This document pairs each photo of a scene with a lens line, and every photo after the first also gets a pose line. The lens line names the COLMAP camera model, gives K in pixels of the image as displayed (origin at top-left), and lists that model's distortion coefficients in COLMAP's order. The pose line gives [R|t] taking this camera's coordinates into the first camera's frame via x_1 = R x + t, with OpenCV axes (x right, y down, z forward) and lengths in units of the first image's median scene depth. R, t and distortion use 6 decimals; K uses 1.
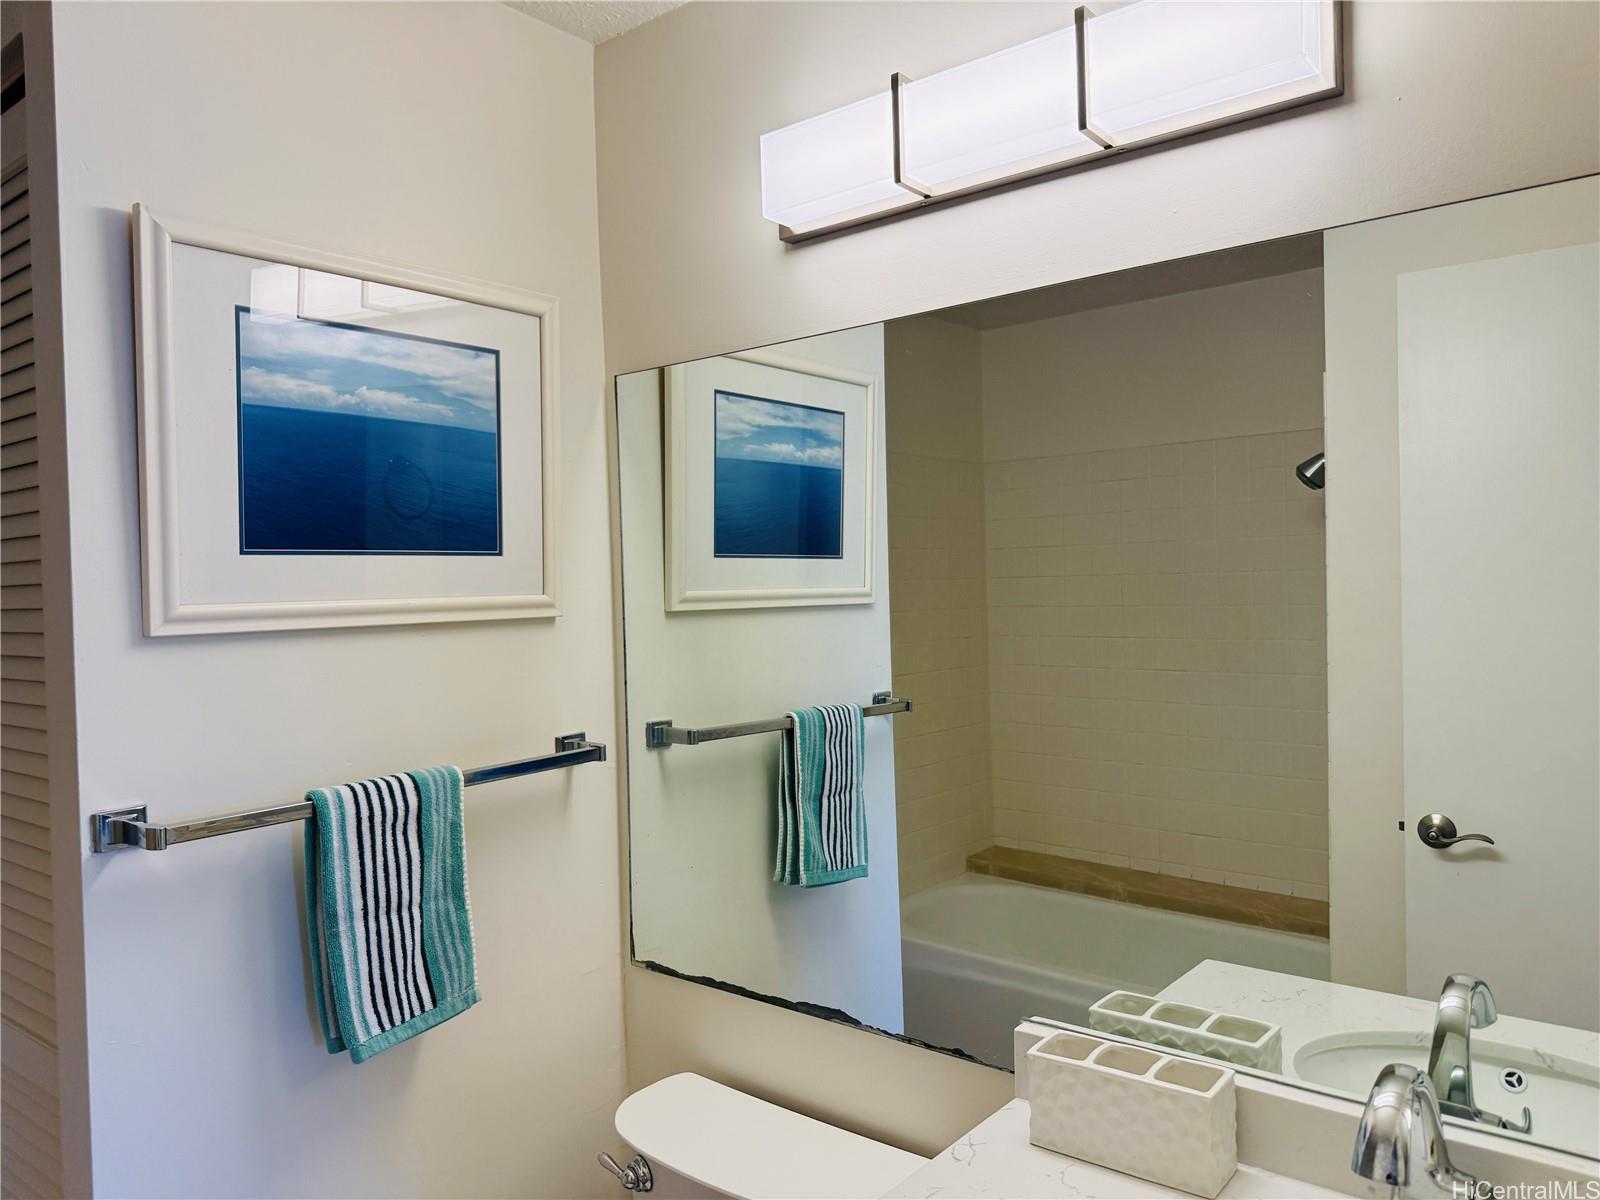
lens RADIAL K [[1124.1, 0, 800.0], [0, 1124.1, 600.0], [0, 0, 1]] dist [0.123930, -0.193348]
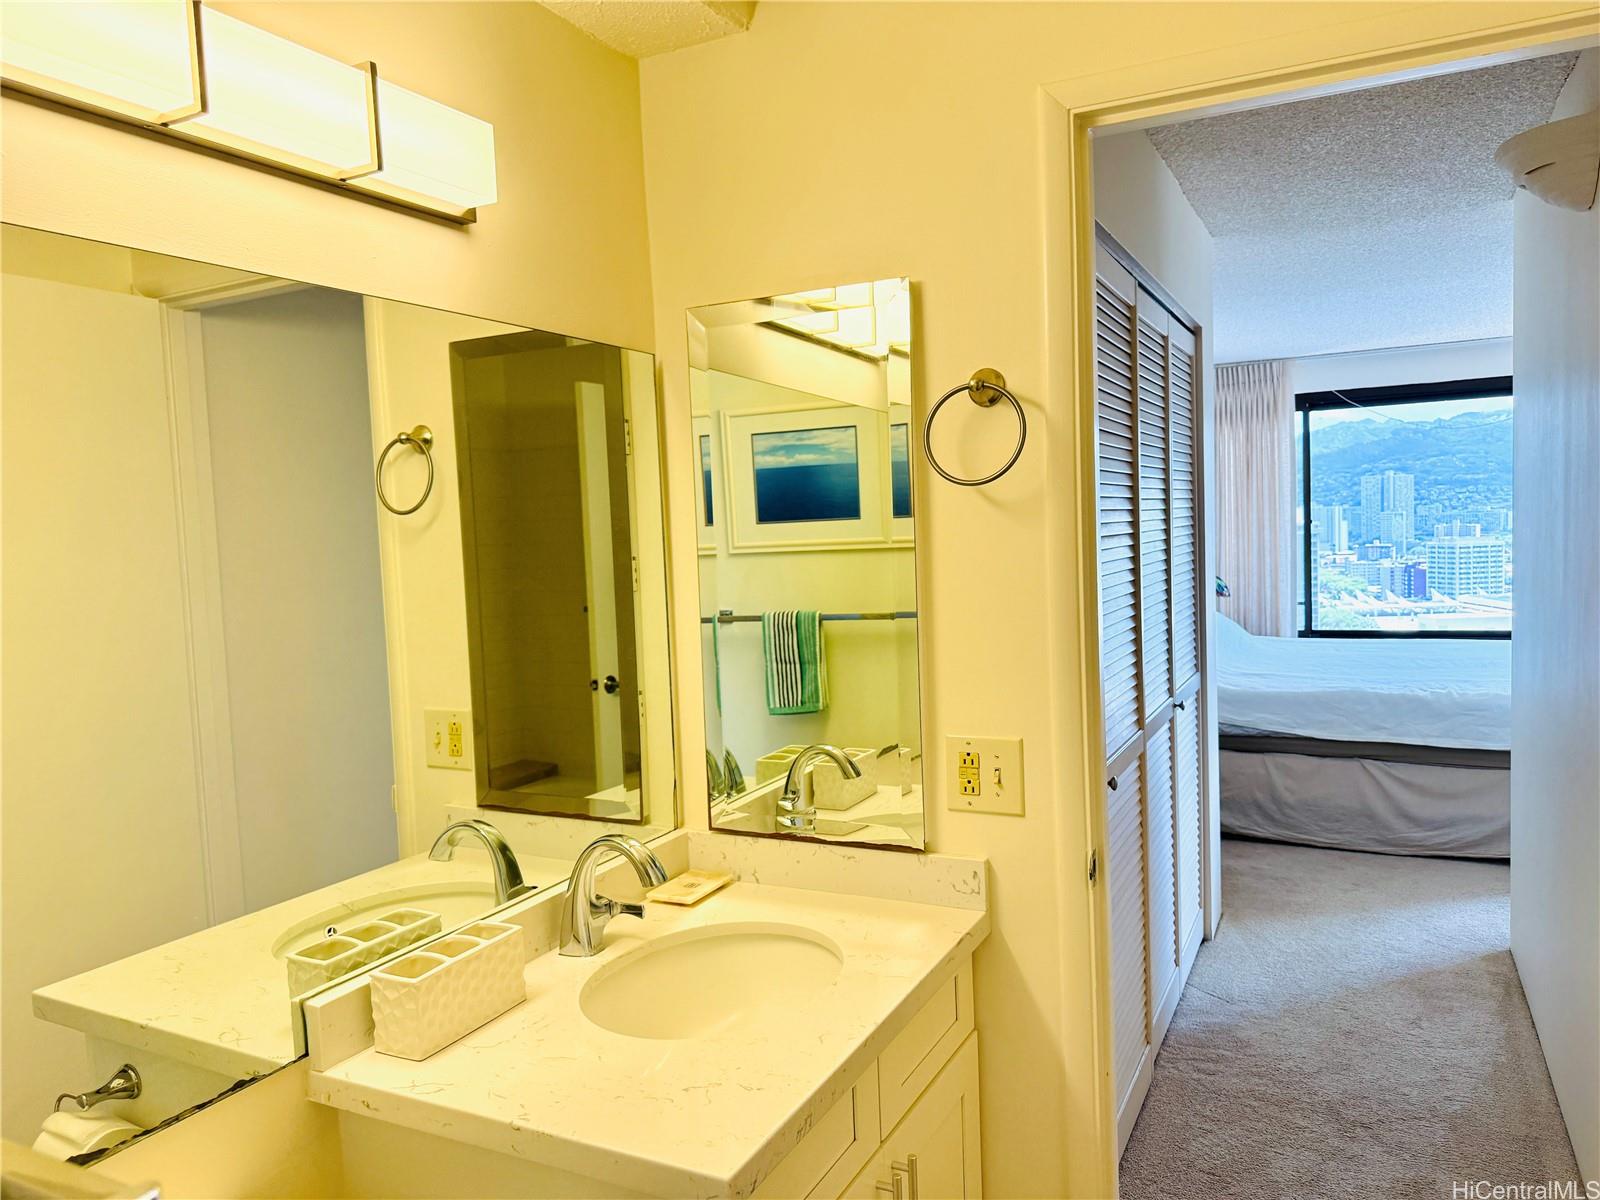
lens RADIAL K [[1124.1, 0, 800.0], [0, 1124.1, 600.0], [0, 0, 1]] dist [0.123930, -0.193348]
pose [[0.191992, 0.082771, -0.977900, 2.117487], [0.016497, 0.996024, 0.087544, -0.090335], [0.981258, -0.032941, 0.189864, 0.559780]]
